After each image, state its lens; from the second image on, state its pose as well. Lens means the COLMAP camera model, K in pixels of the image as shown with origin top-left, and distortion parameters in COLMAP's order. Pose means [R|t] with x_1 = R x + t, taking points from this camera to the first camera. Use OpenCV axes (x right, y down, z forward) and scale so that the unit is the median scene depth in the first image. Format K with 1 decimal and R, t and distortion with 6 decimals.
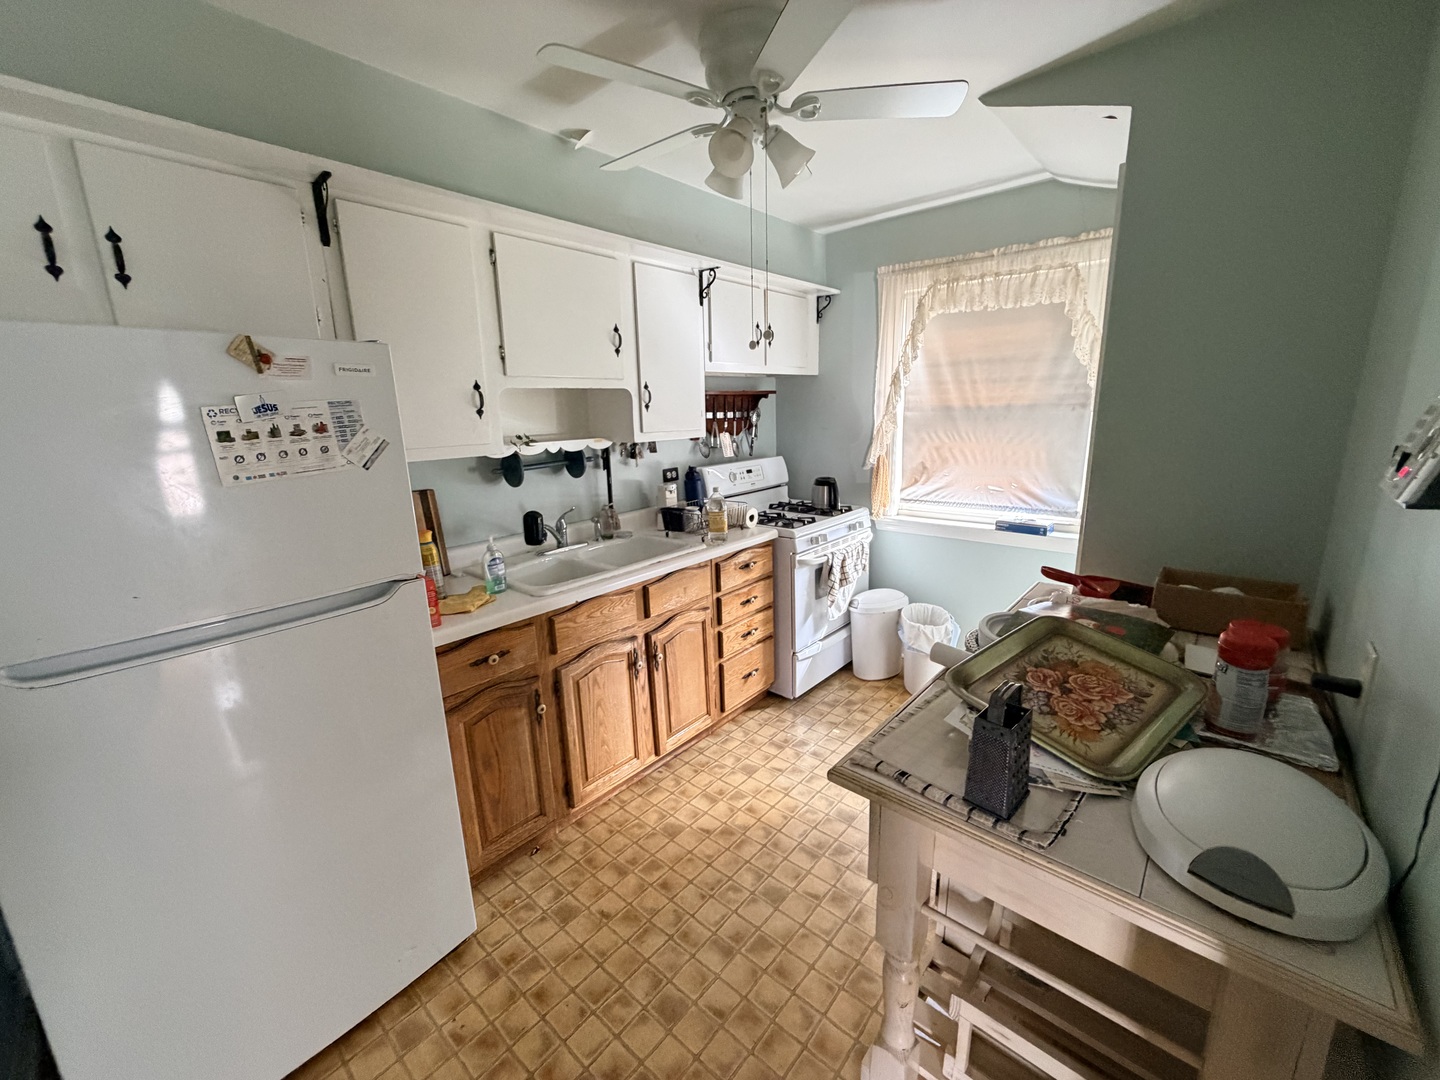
lens RADIAL K [[575.3, 0, 721.1], [0, 575.3, 533.8], [0, 0, 1]] dist [-0.003707, -0.000294]
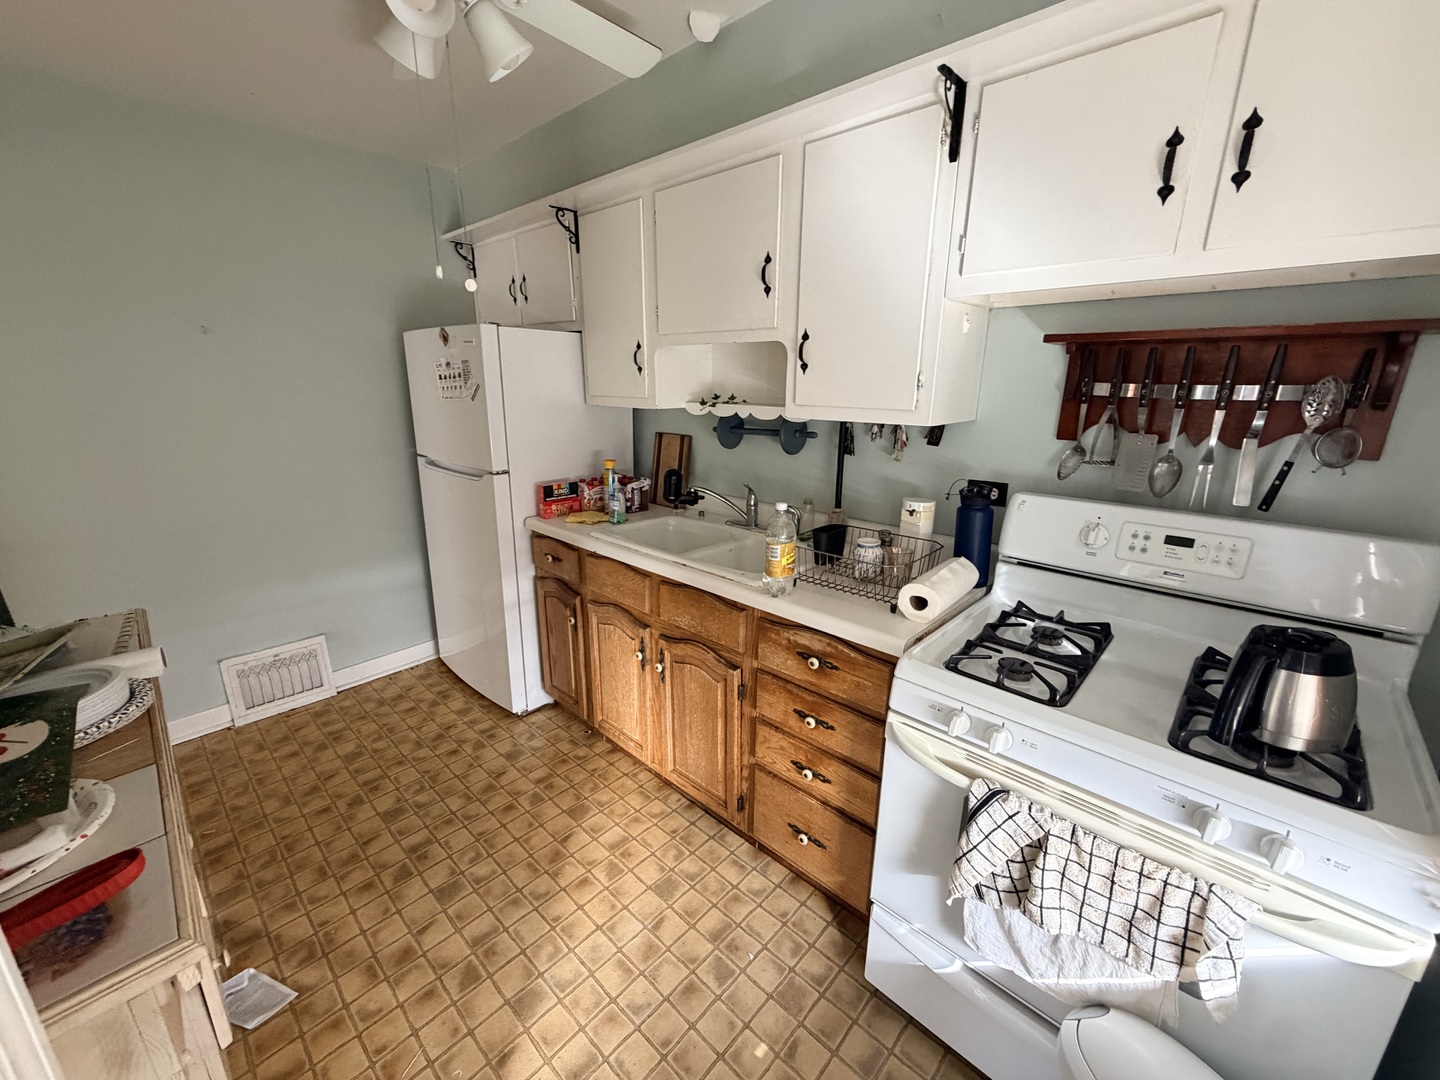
lens RADIAL K [[575.3, 0, 718.1], [0, 575.3, 543.5], [0, 0, 1]] dist [-0.003707, -0.000294]
pose [[-0.048367, 0.299050, -0.953011, 0.694266], [-0.222483, 0.926931, 0.302158, -0.249249], [0.973736, 0.226643, 0.021701, 1.110696]]
